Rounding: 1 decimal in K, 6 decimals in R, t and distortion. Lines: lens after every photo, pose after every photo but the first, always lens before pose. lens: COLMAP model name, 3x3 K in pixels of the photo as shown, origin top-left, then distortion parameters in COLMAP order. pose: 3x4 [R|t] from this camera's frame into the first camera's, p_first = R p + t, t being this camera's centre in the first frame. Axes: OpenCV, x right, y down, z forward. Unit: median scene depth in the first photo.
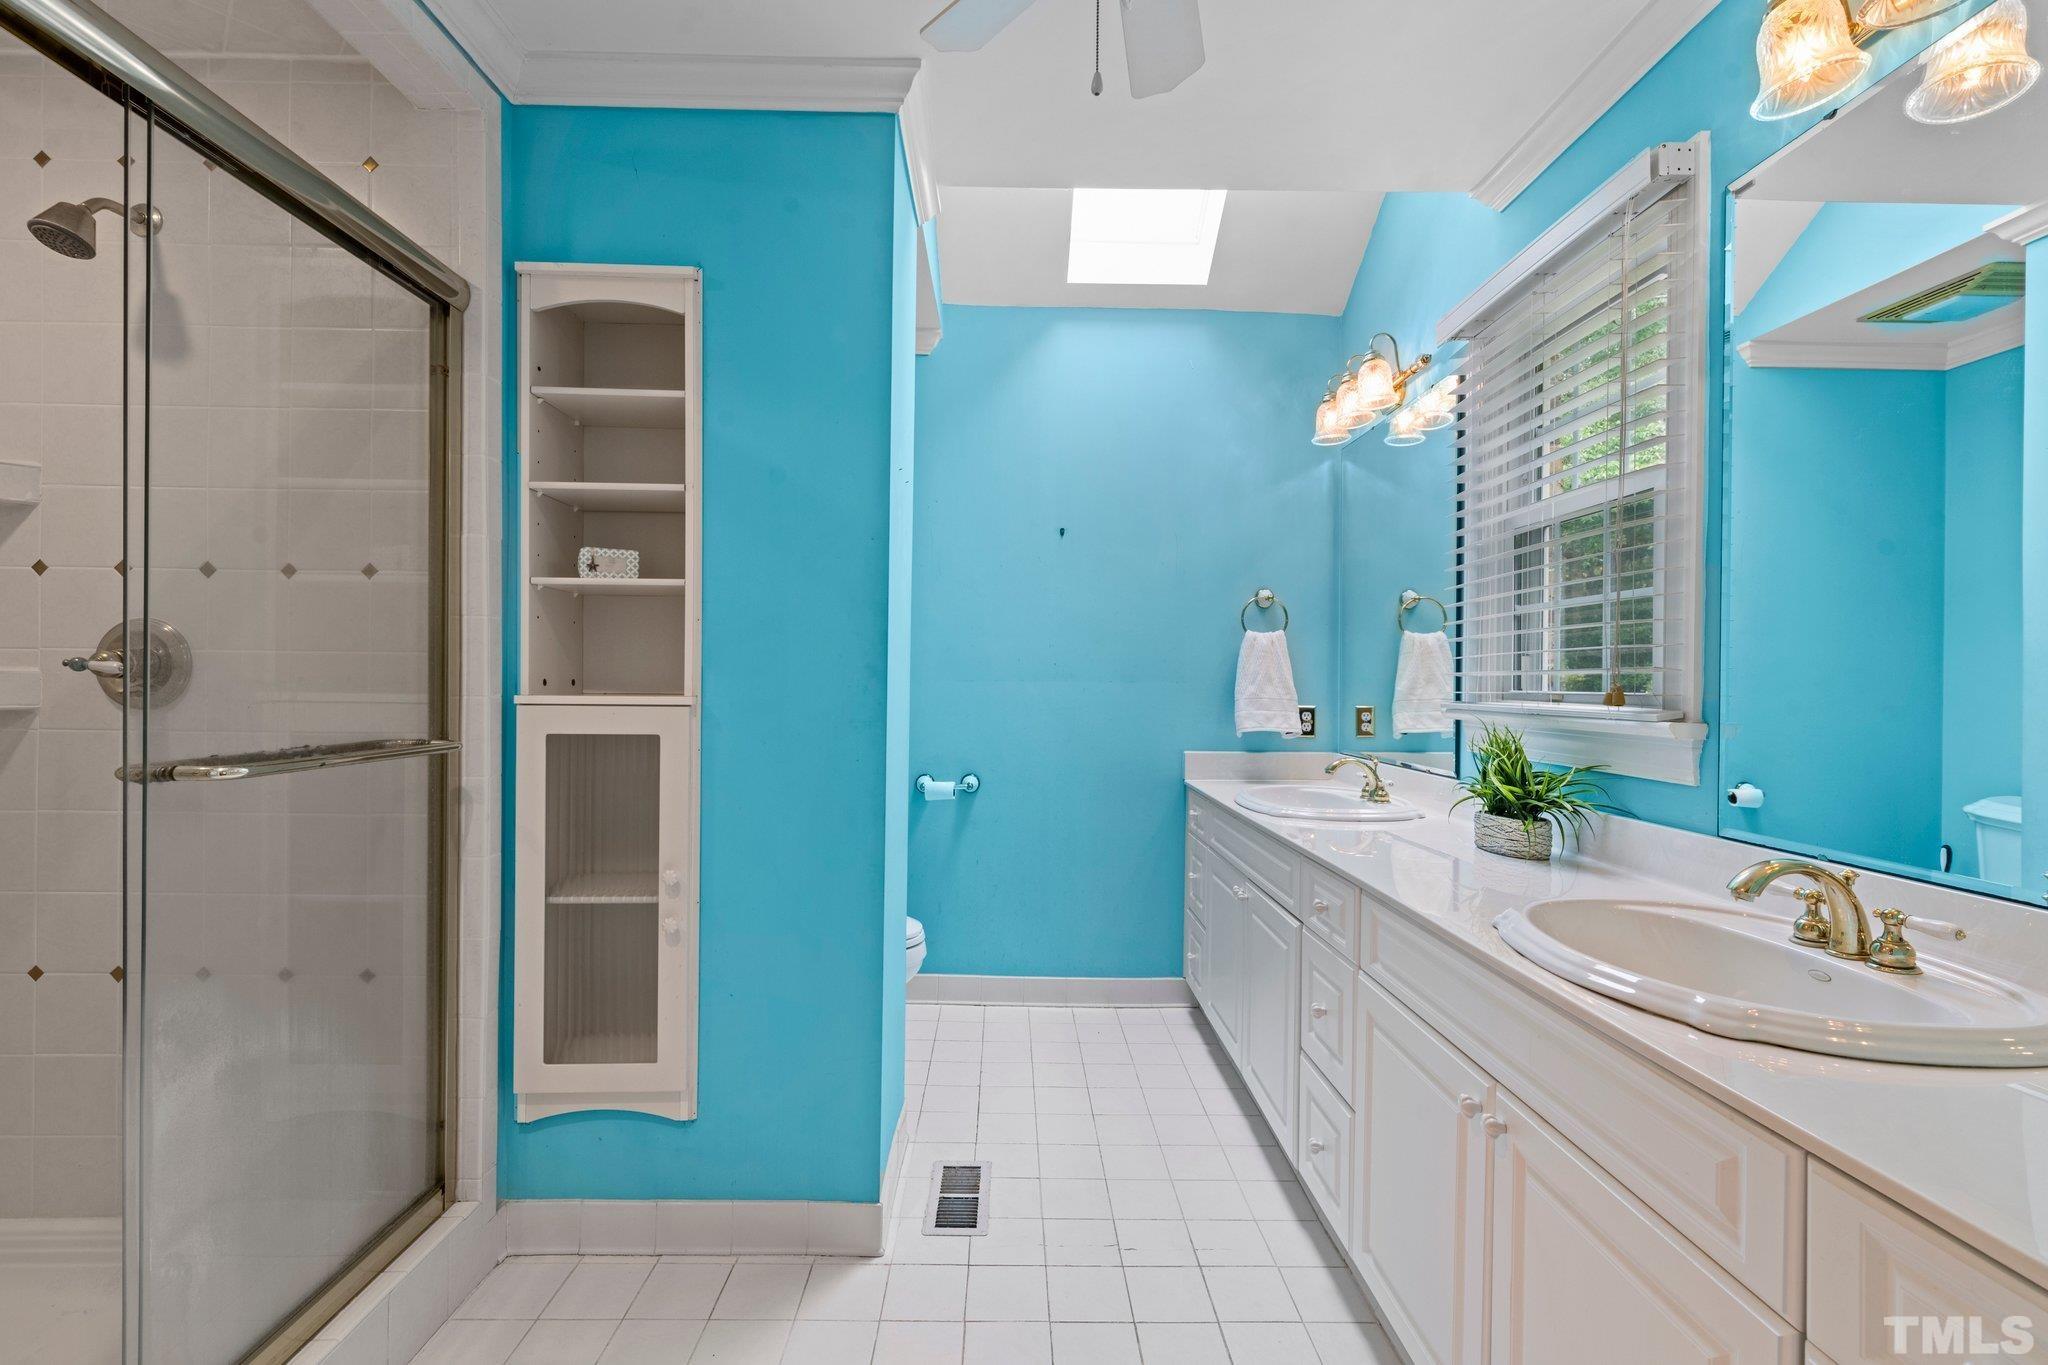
lens RADIAL K [[904.2, 0, 1008.3], [0, 904.2, 683.9], [0, 0, 1]] dist [-0.001094, 0.000046]
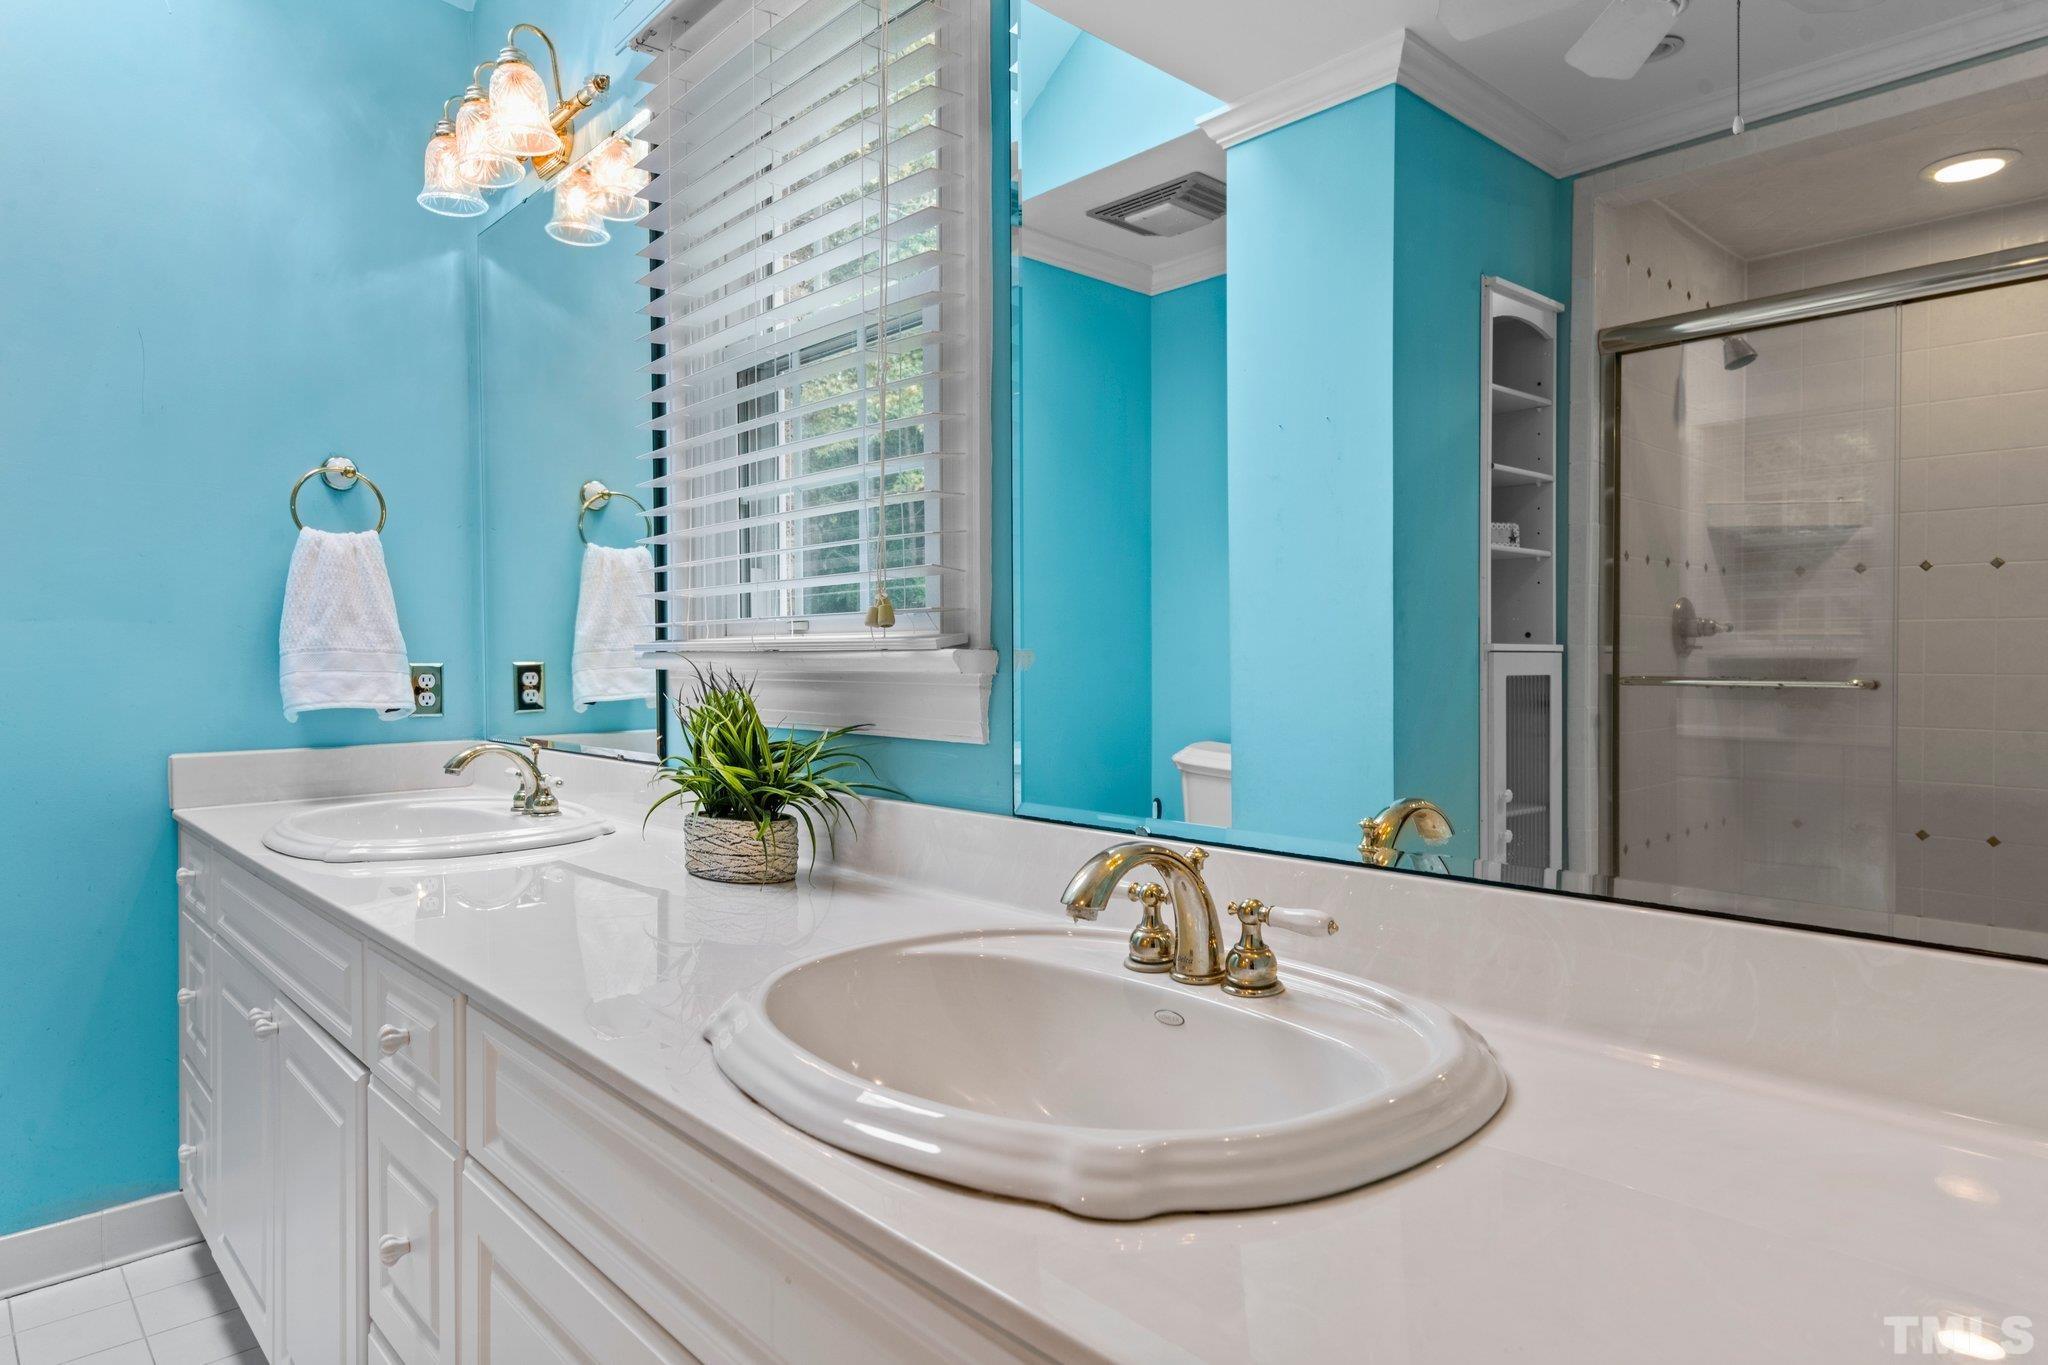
lens RADIAL K [[1210.6, 0, 1028.0], [0, 1210.6, 673.4], [0, 0, 1]] dist [0.018095, -0.000373]
pose [[0.741041, -0.022759, 0.671074, 0.153241], [0.014066, 0.999732, 0.018373, 0.037285], [-0.671312, -0.004176, 0.741163, 0.261958]]
